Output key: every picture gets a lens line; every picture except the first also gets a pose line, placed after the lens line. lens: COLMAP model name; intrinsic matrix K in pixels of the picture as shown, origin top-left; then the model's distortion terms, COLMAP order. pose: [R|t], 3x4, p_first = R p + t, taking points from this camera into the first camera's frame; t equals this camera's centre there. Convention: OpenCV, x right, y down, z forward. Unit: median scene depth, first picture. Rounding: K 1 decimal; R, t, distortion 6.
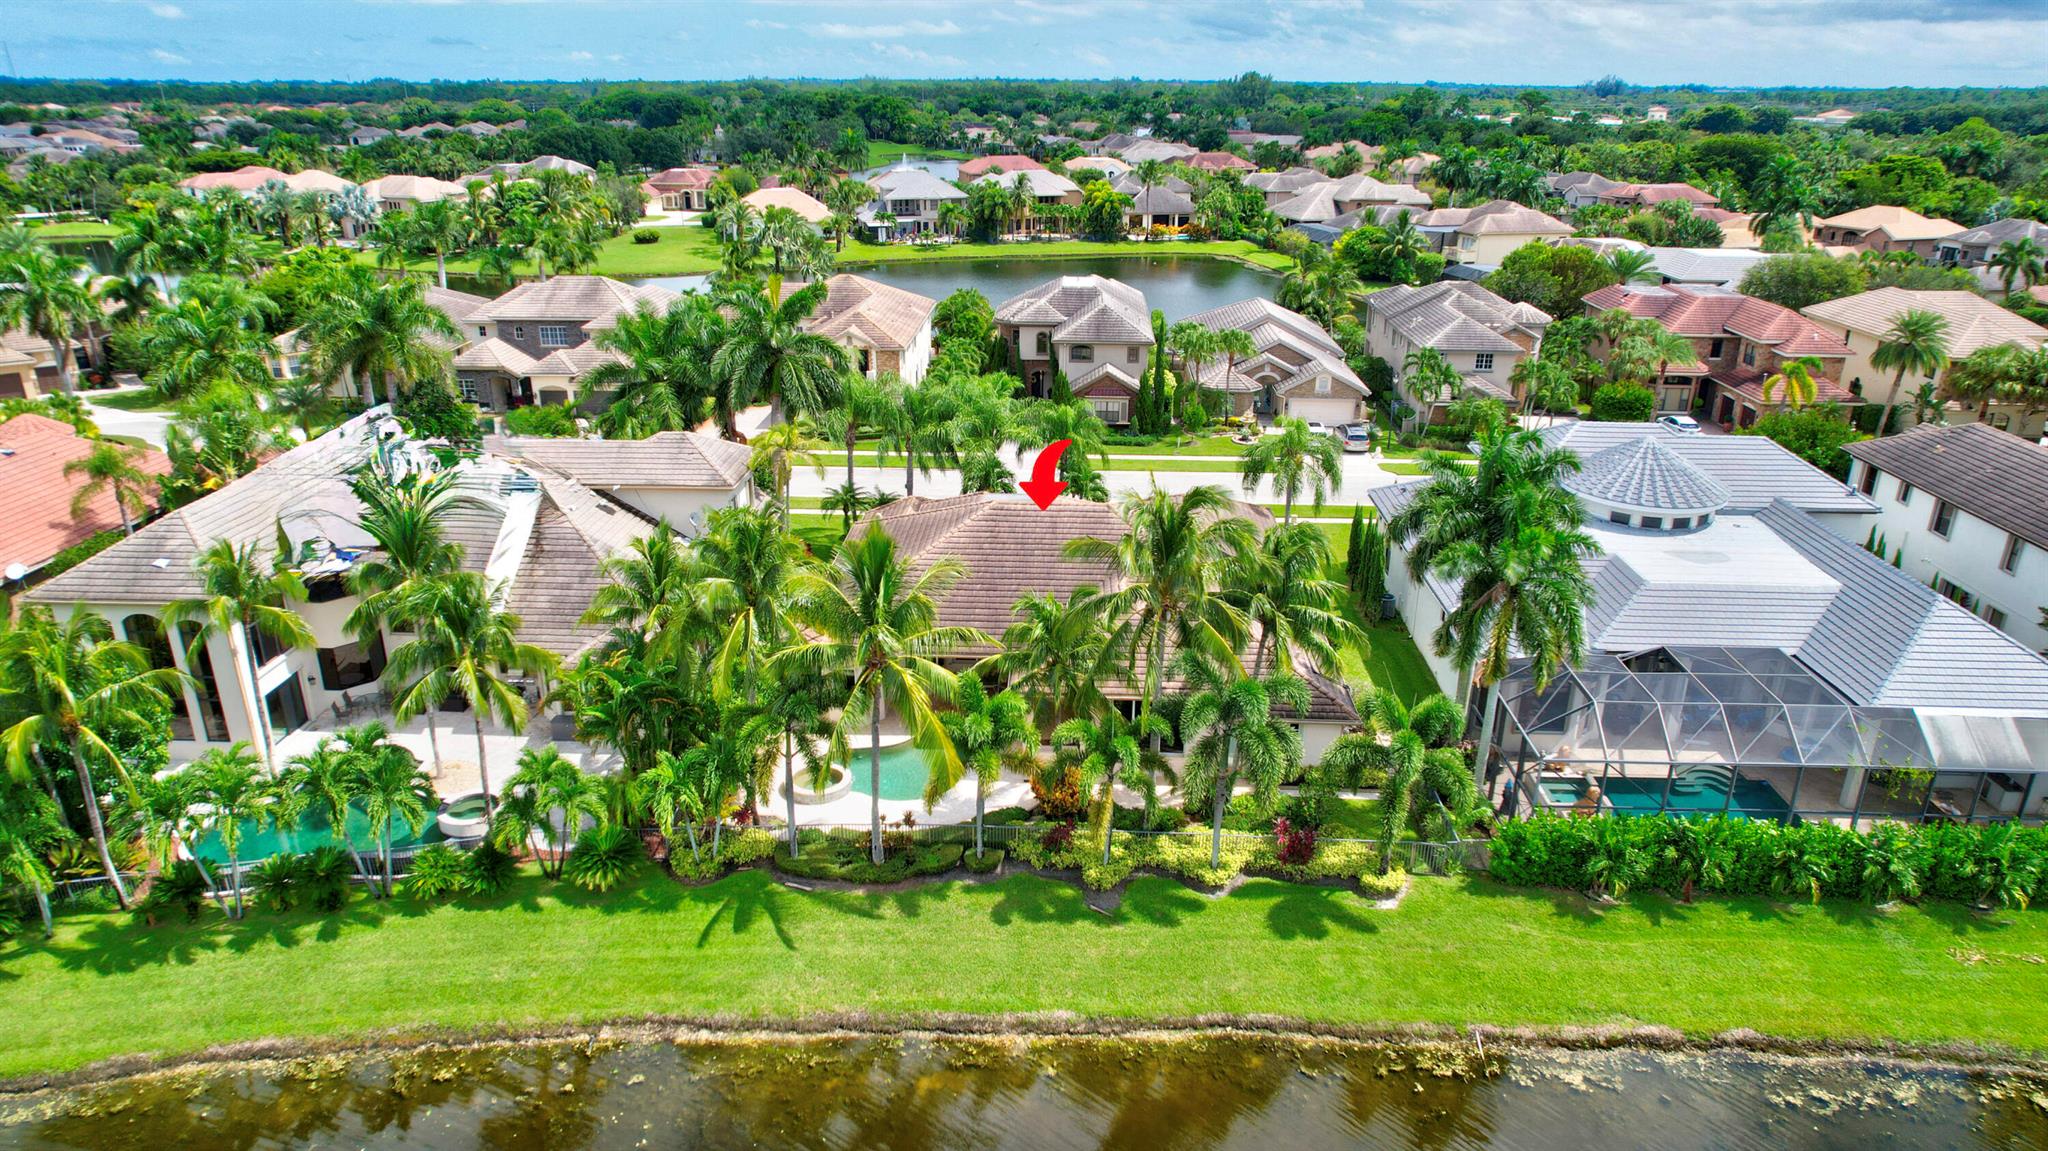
lens RADIAL K [[1288.6, 0, 1024.0], [0, 1288.6, 575.5], [0, 0, 1]] dist [-0.075331, 0.067186]
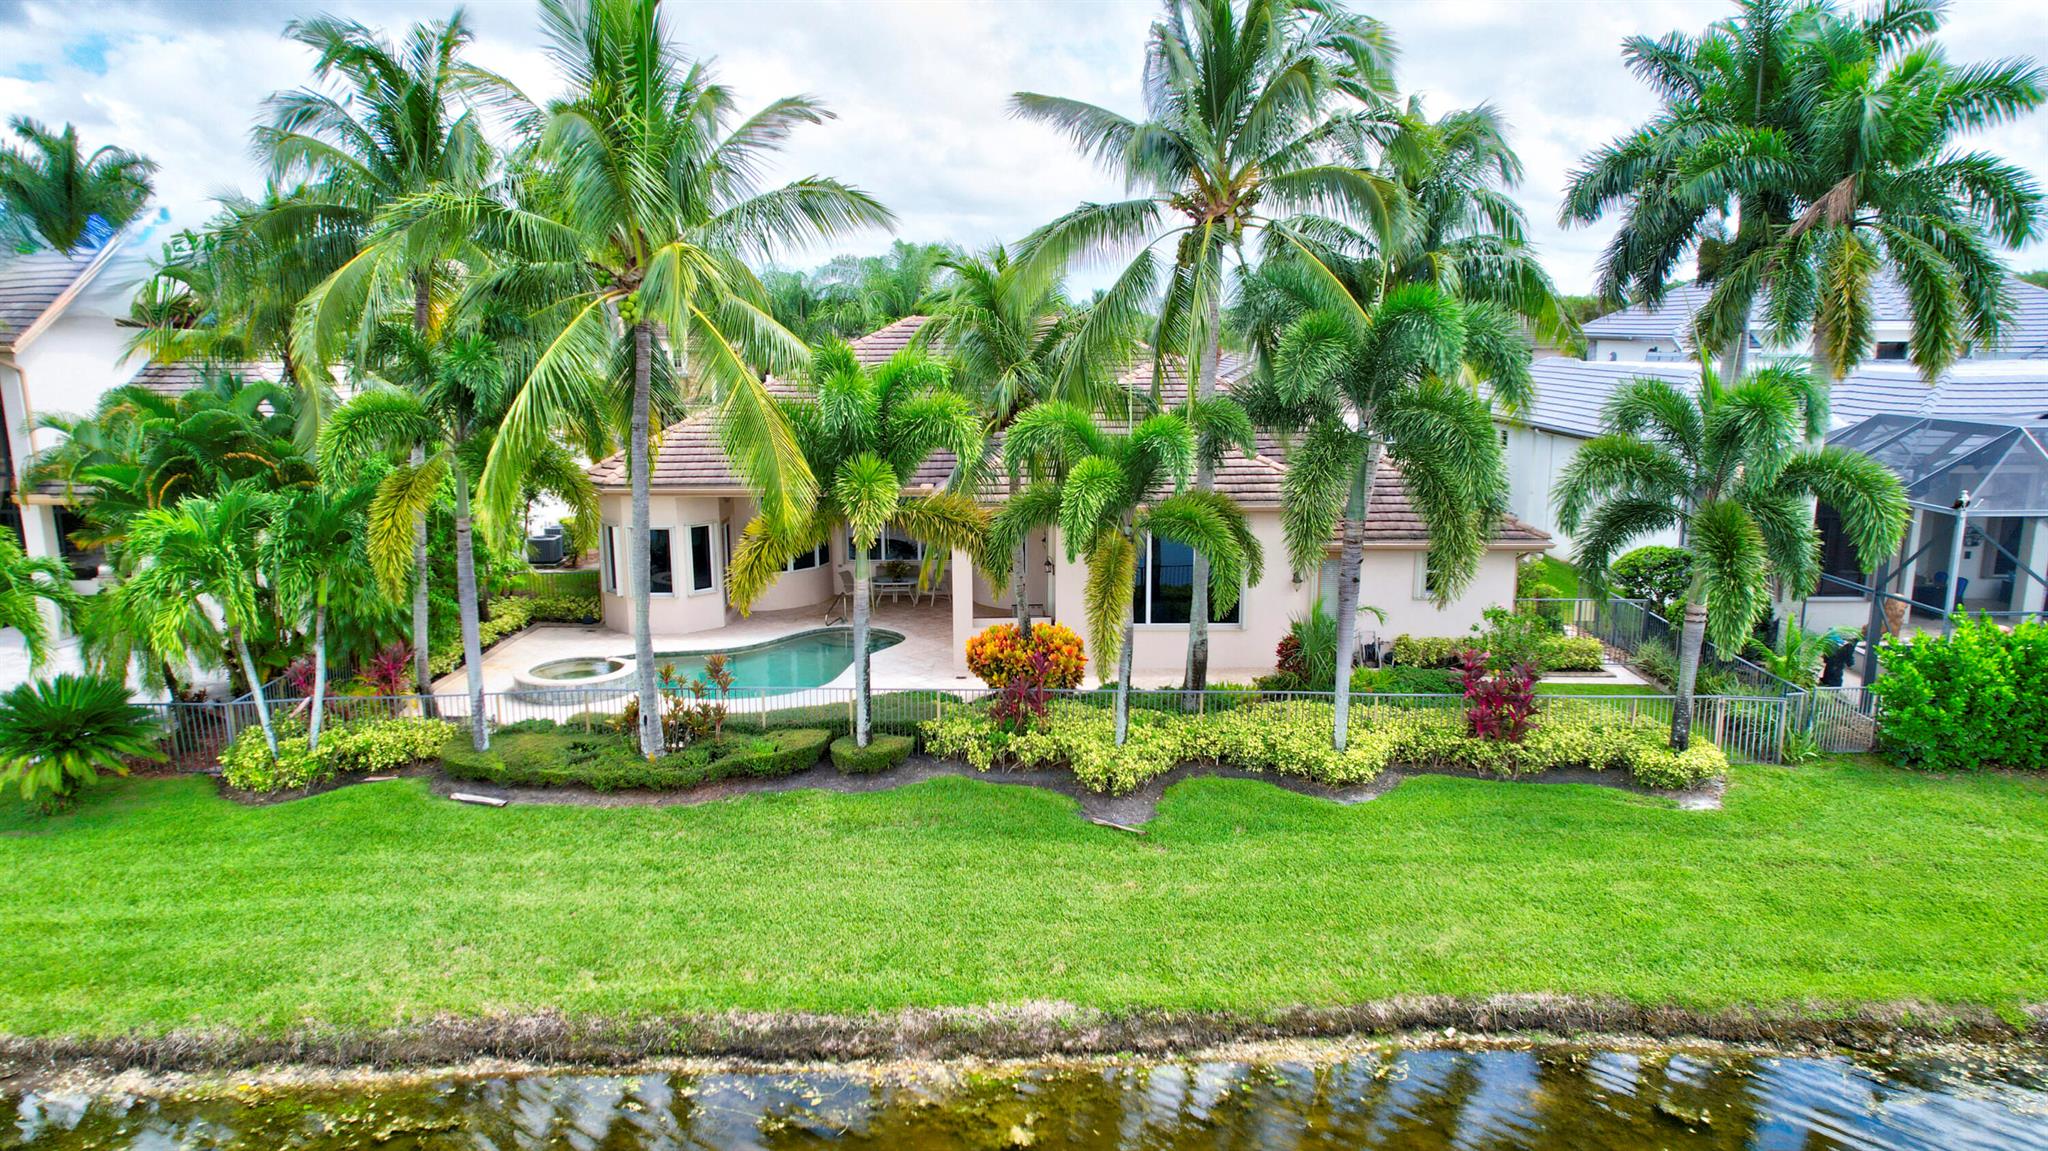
lens RADIAL K [[1288.6, 0, 1024.0], [0, 1288.6, 575.5], [0, 0, 1]] dist [-0.075331, 0.067186]
pose [[0.999106, -0.014213, 0.039811, 0.008473], [0.020836, 0.985009, -0.171237, 0.244630], [-0.036780, 0.171914, 0.984425, 0.508725]]
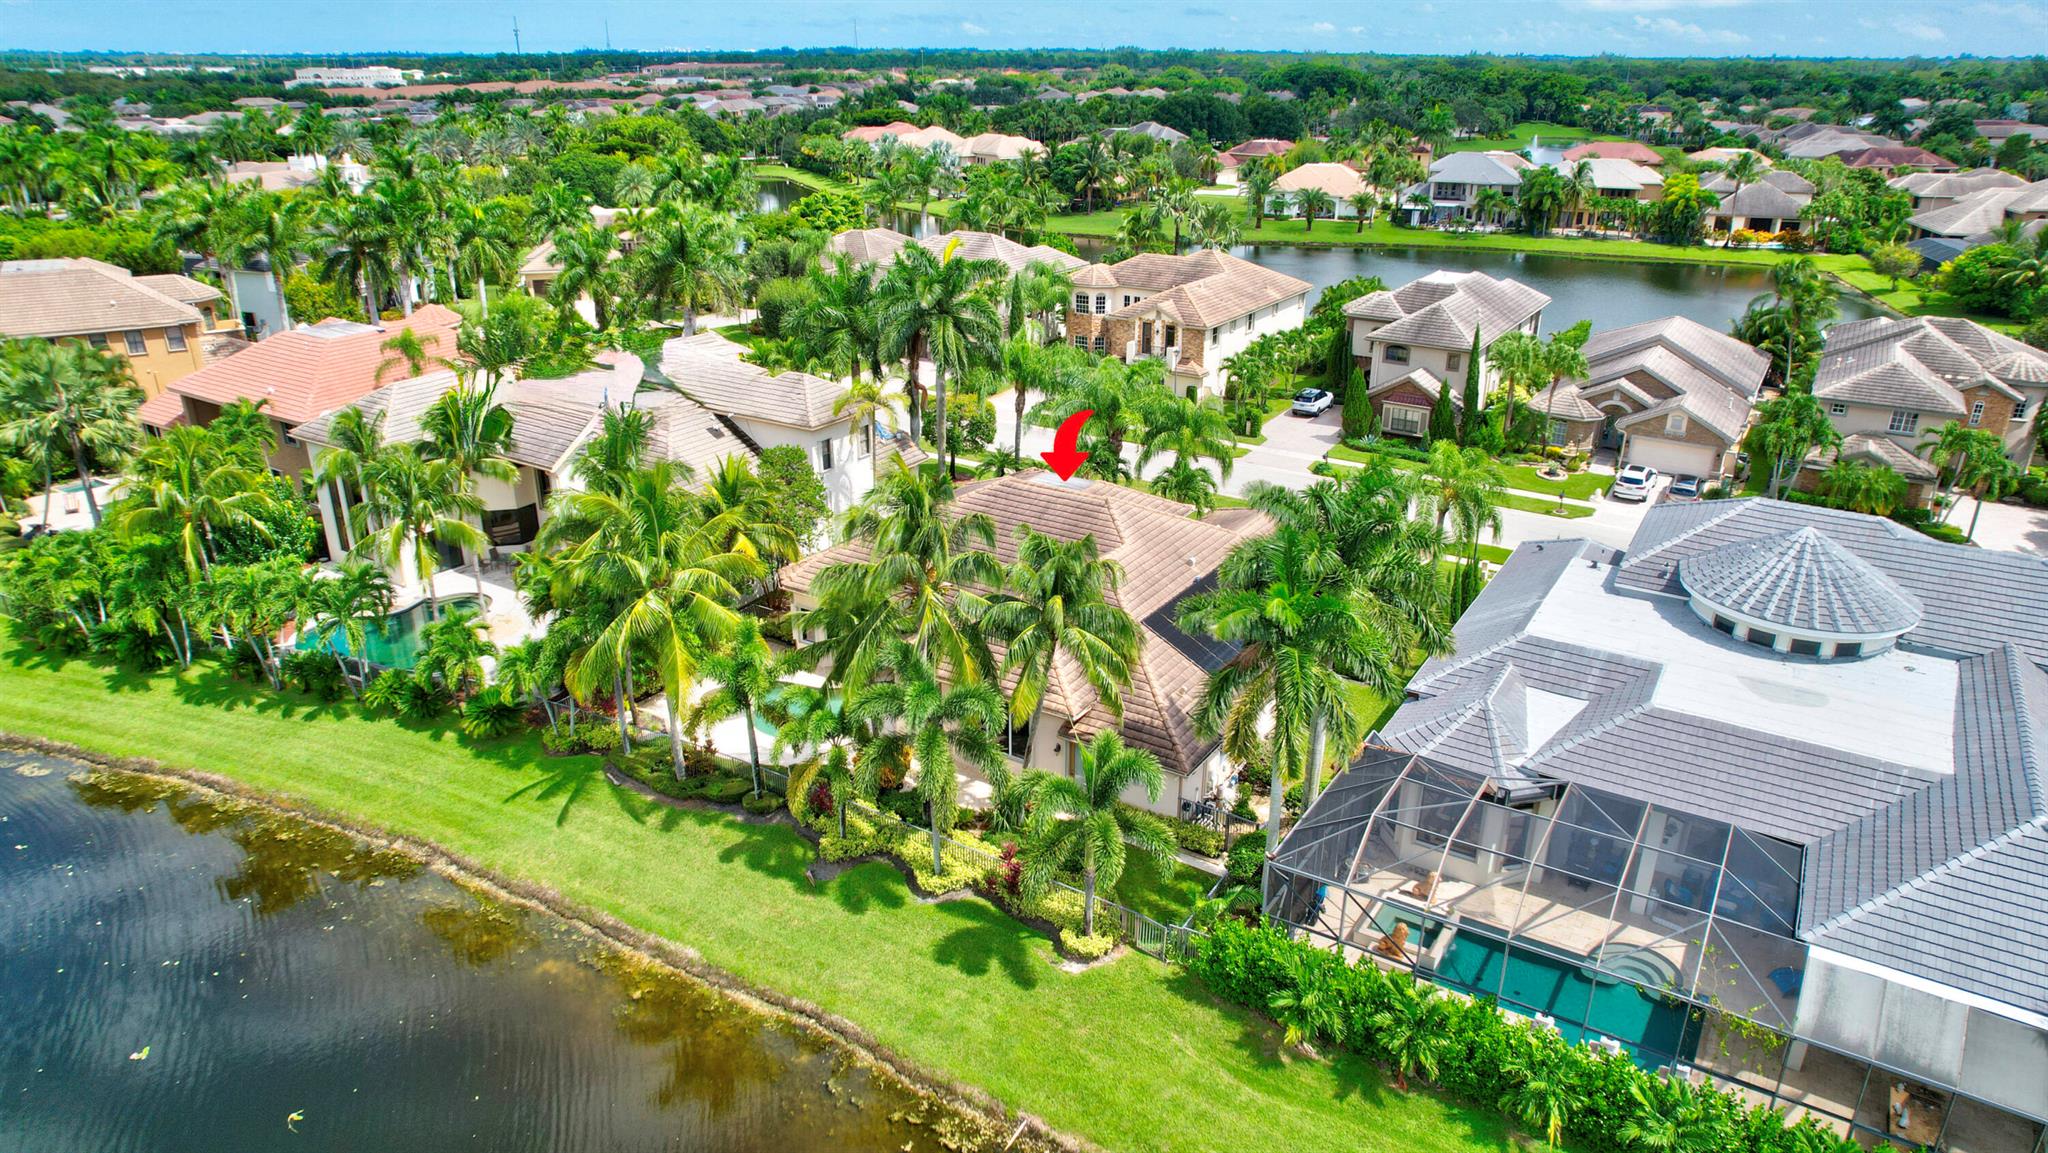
lens RADIAL K [[1288.6, 0, 1024.0], [0, 1288.6, 576.5], [0, 0, 1]] dist [-0.075331, 0.067186]
pose [[0.870937, 0.187265, -0.454314, 0.602558], [-0.178540, 0.981947, 0.062482, -0.062858], [0.457813, 0.026695, 0.888648, 0.169439]]
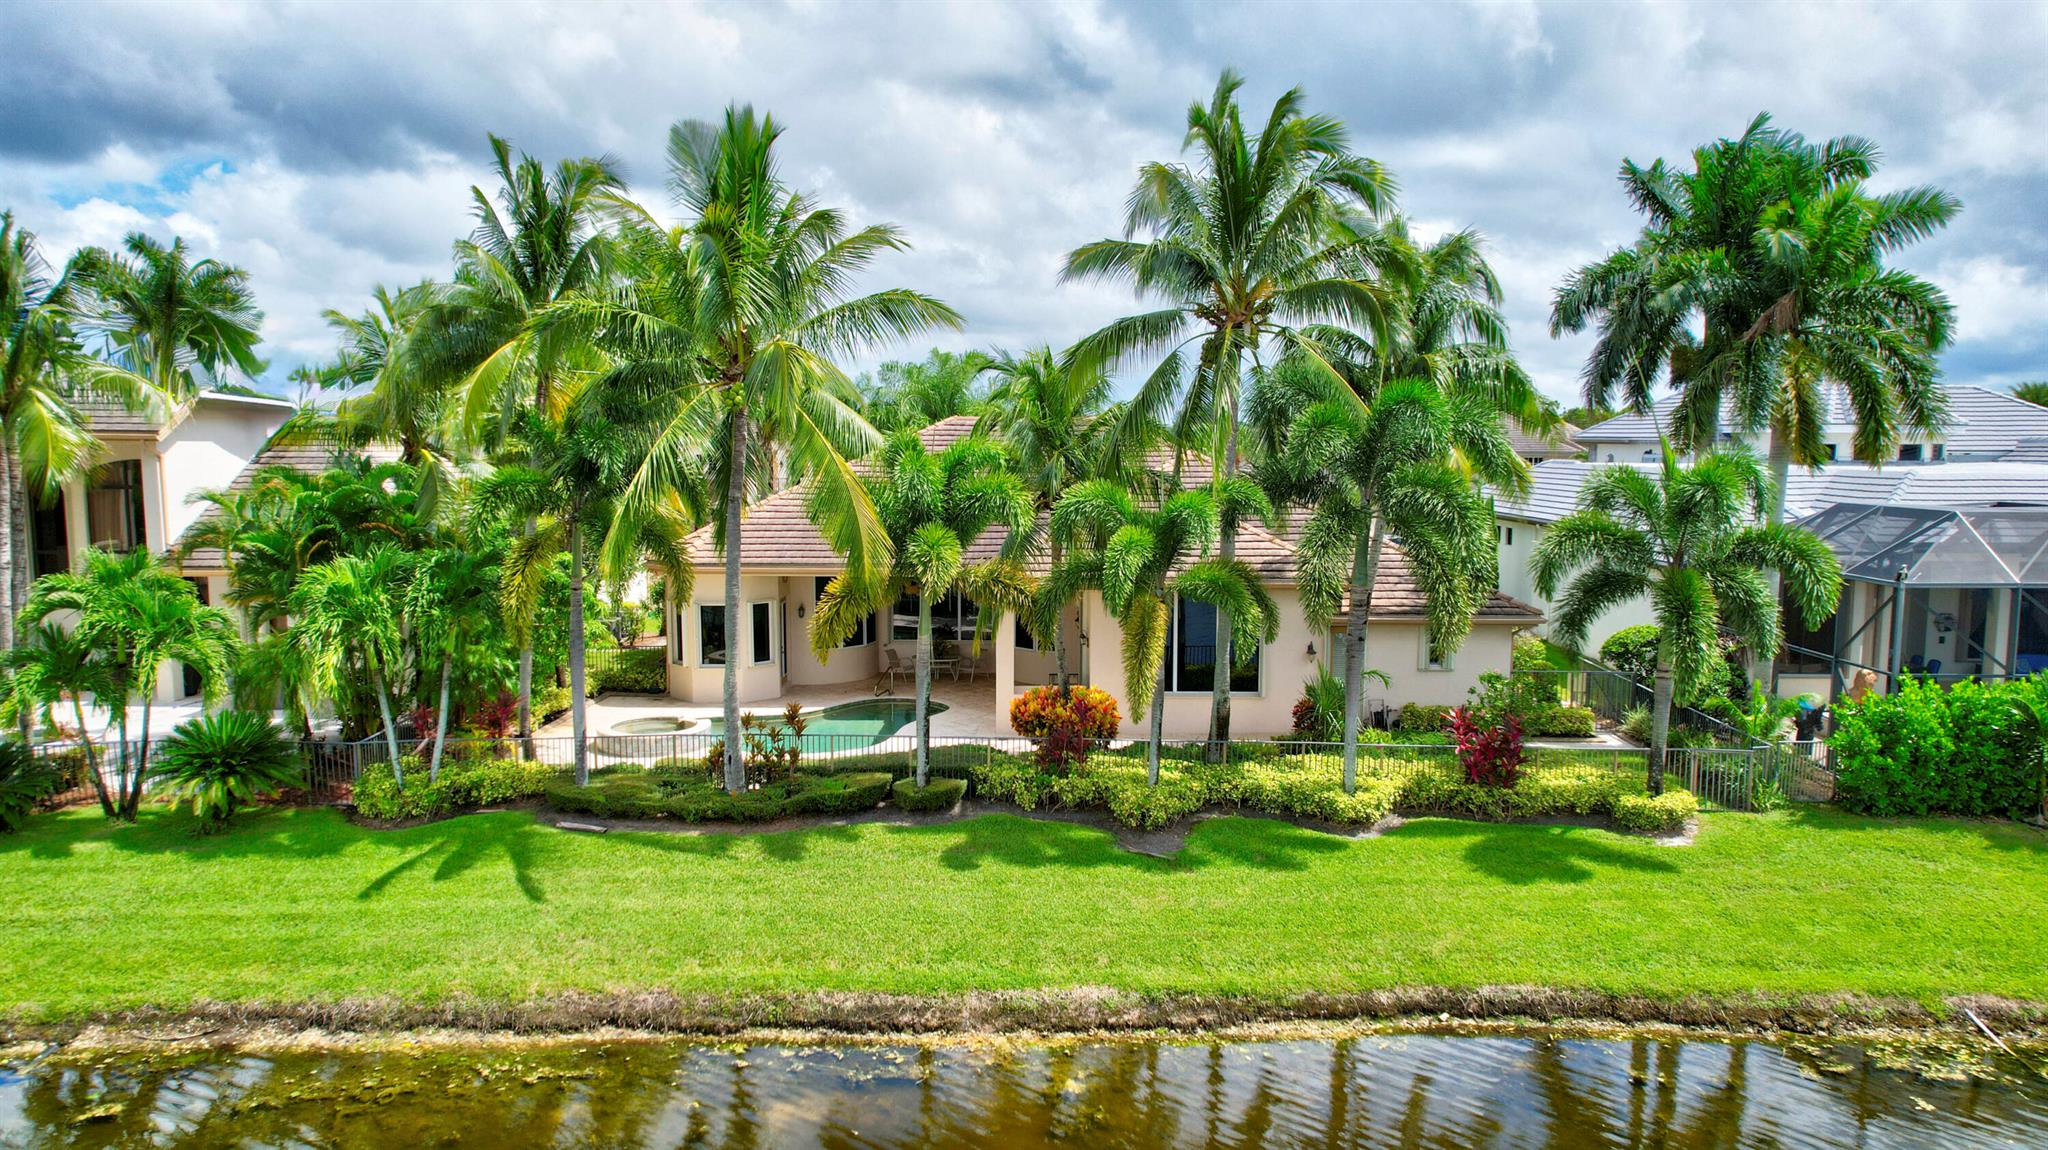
lens RADIAL K [[1307.6, 0, 1024.0], [0, 1307.6, 575.0], [0, 0, 1]] dist [-0.074364, 0.065131]
pose [[0.999590, -0.003697, 0.028395, -0.006435], [0.010897, 0.966133, -0.257813, 0.280772], [-0.026480, 0.258017, 0.965777, 0.442078]]
